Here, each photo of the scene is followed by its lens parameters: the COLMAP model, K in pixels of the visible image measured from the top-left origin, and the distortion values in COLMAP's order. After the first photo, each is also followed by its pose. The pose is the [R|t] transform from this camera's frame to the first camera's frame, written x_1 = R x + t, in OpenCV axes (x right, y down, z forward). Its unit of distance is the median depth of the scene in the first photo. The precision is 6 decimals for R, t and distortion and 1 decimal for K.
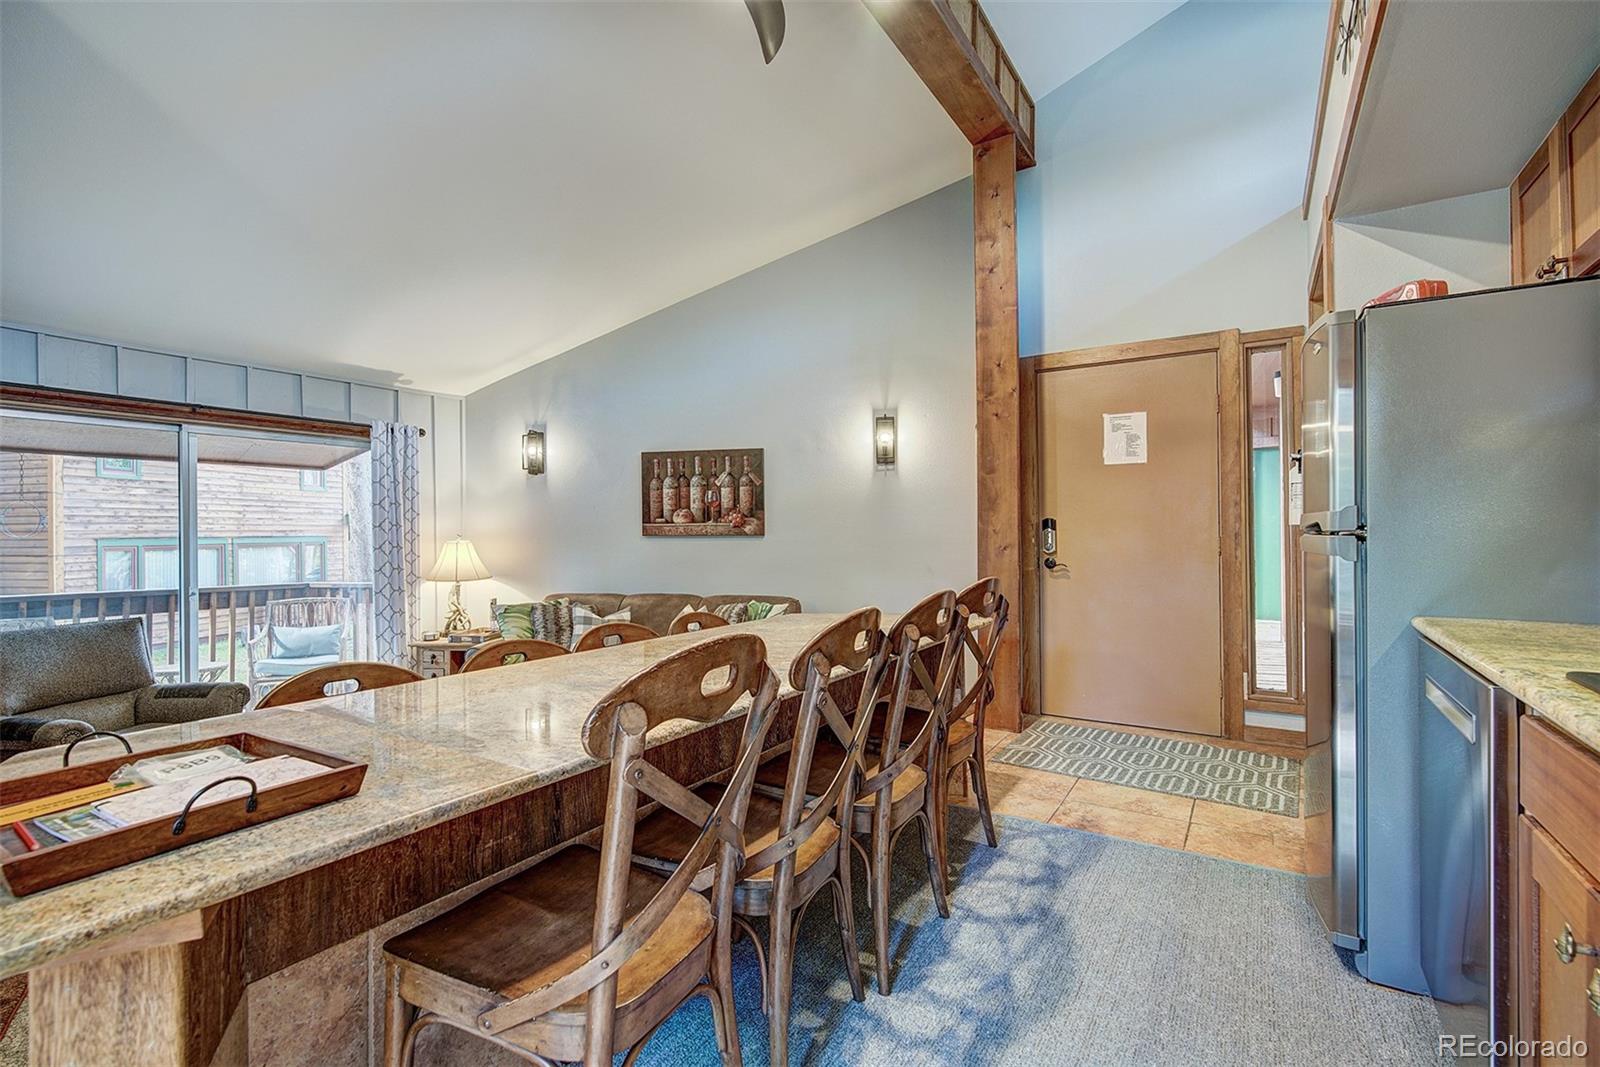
lens RADIAL K [[733.4, 0, 771.3], [0, 733.4, 531.1], [0, 0, 1]] dist [0.003833, 0.000700]
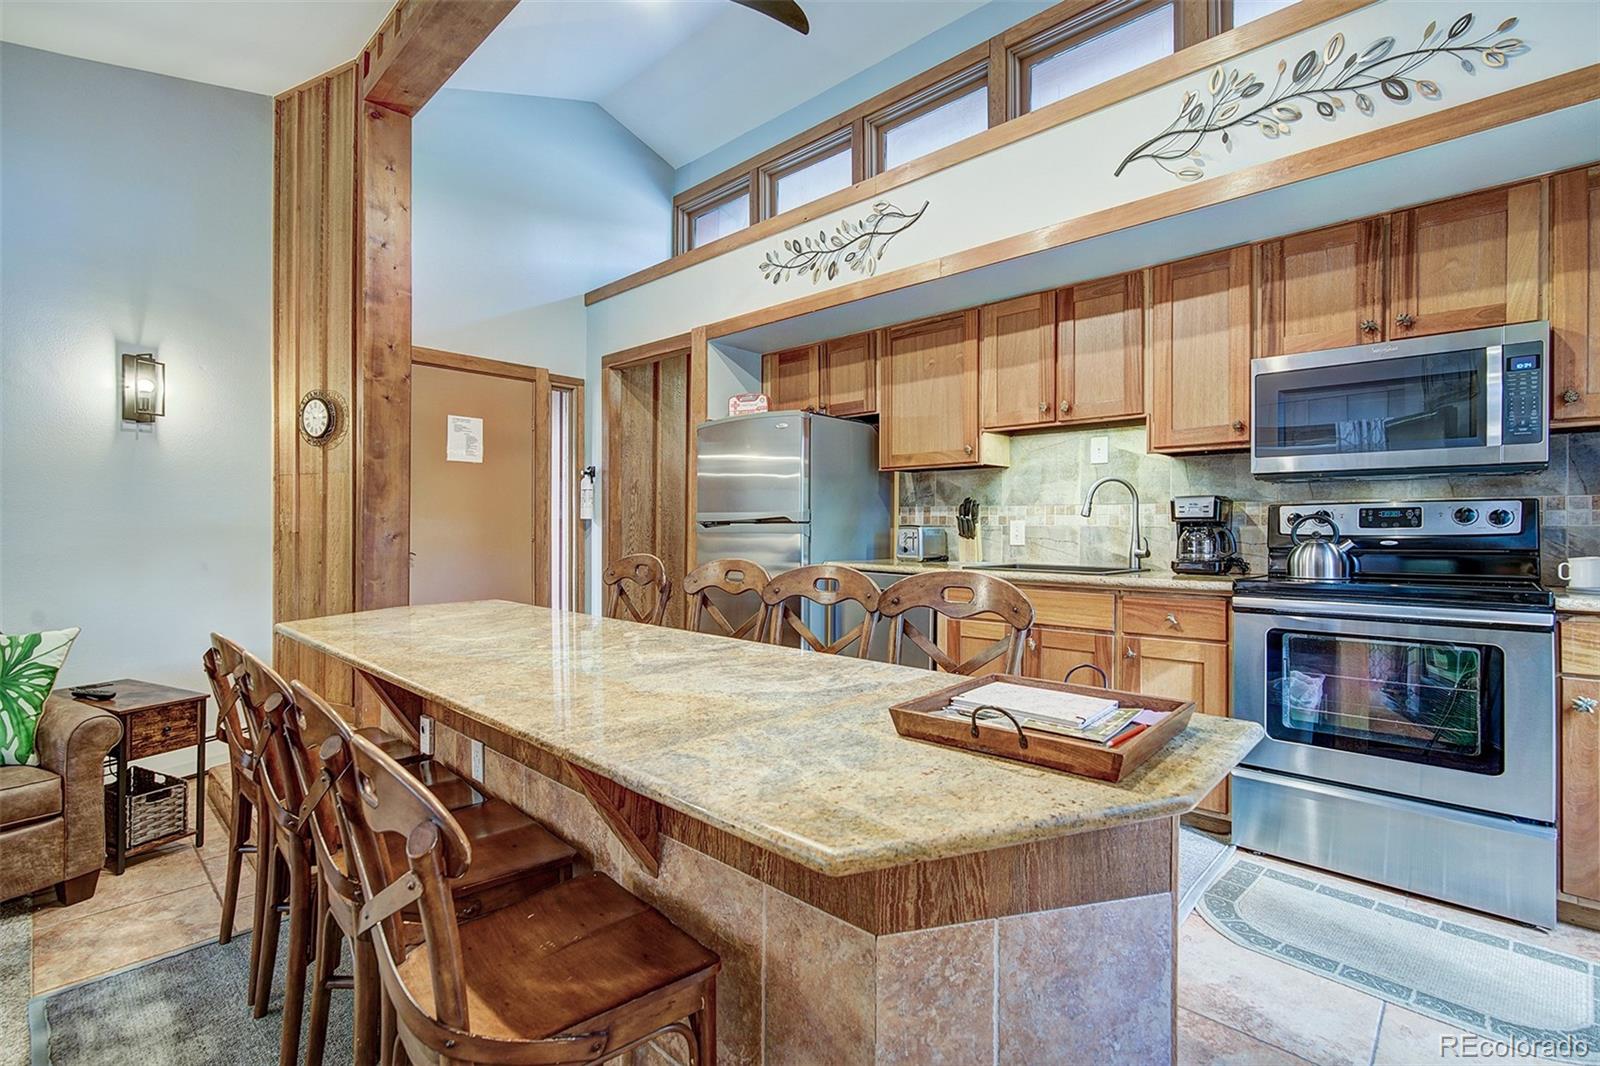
lens RADIAL K [[723.8, 0, 800.0], [0, 723.8, 533.0], [0, 0, 1]] dist [-0.009031, 0.005345]
pose [[0.161400, 0.002861, 0.986885, -0.410434], [-0.005315, 0.999984, -0.002030, 0.013348], [-0.986875, -0.004918, 0.161413, 0.241310]]
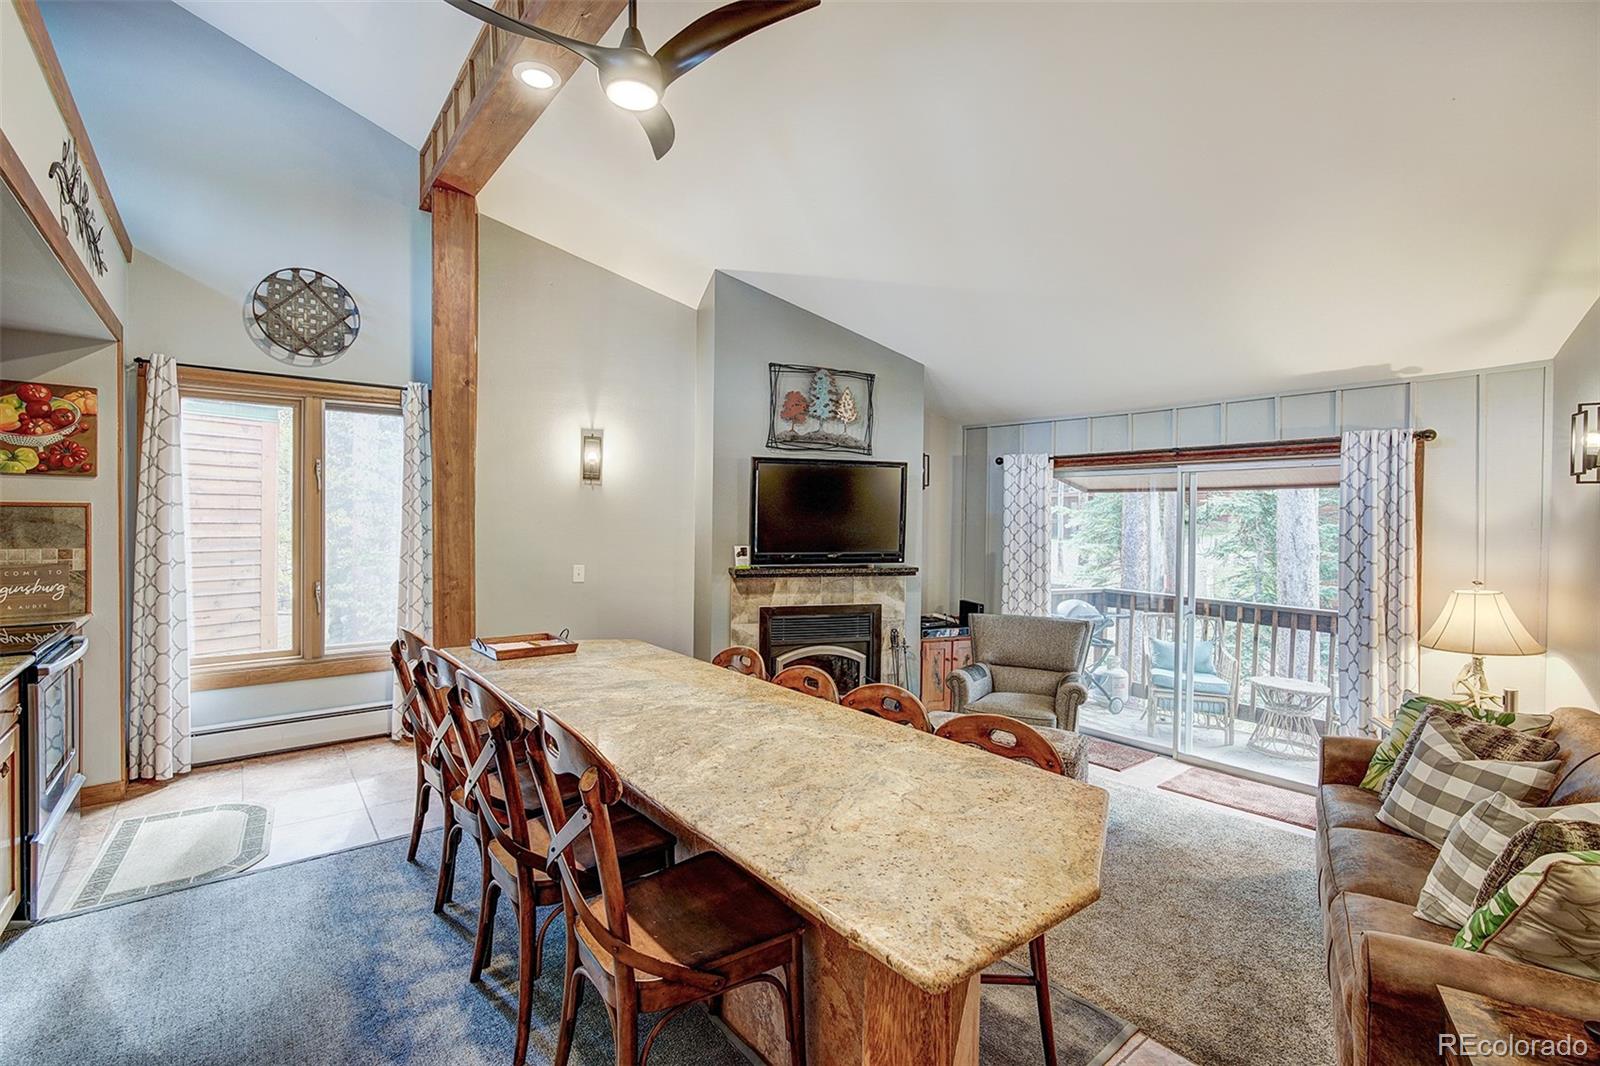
lens RADIAL K [[715.8, 0, 804.6], [0, 715.8, 528.4], [0, 0, 1]] dist [-0.001796, 0.000655]
pose [[-0.311151, 0.019457, -0.950161, 0.388341], [-0.008504, 0.999693, 0.023256, -0.054753], [0.950322, 0.015316, -0.310890, 0.649892]]
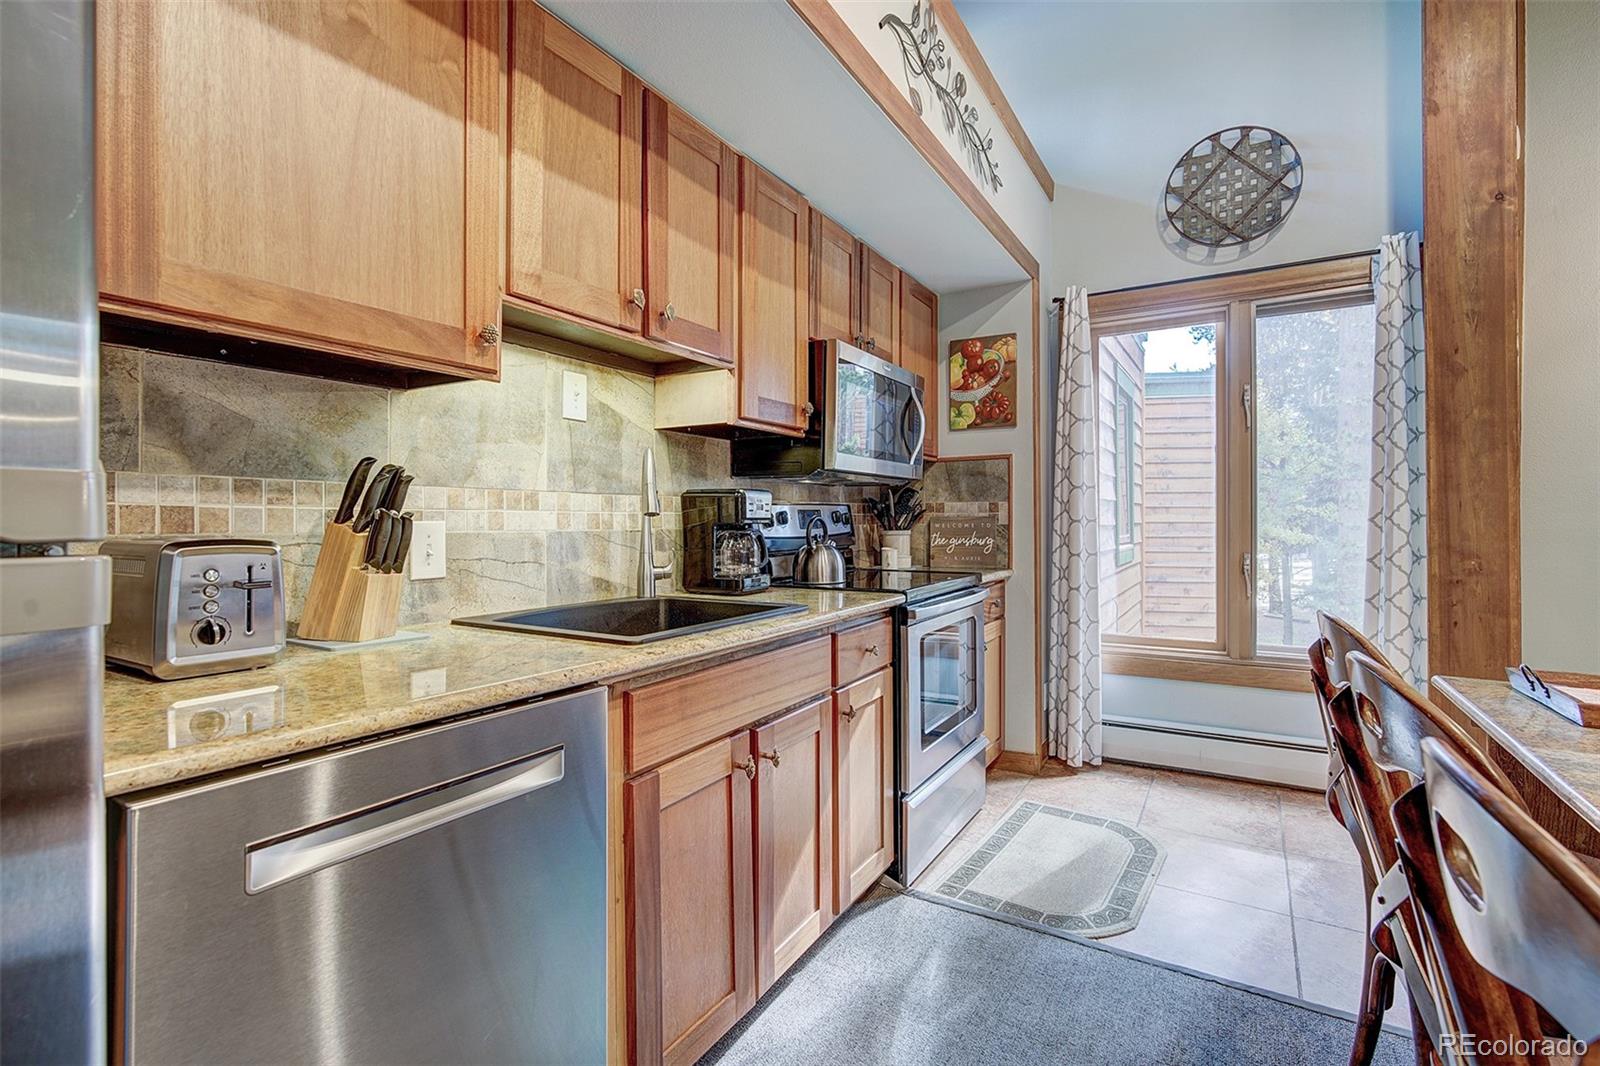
lens RADIAL K [[737.6, 0, 798.1], [0, 737.6, 517.5], [0, 0, 1]] dist [-0.017572, 0.007625]
pose [[-0.999137, 0.008545, -0.040646, 0.176916], [0.008574, 0.999963, -0.000534, -0.001262], [0.040640, -0.000882, -0.999173, 0.455927]]
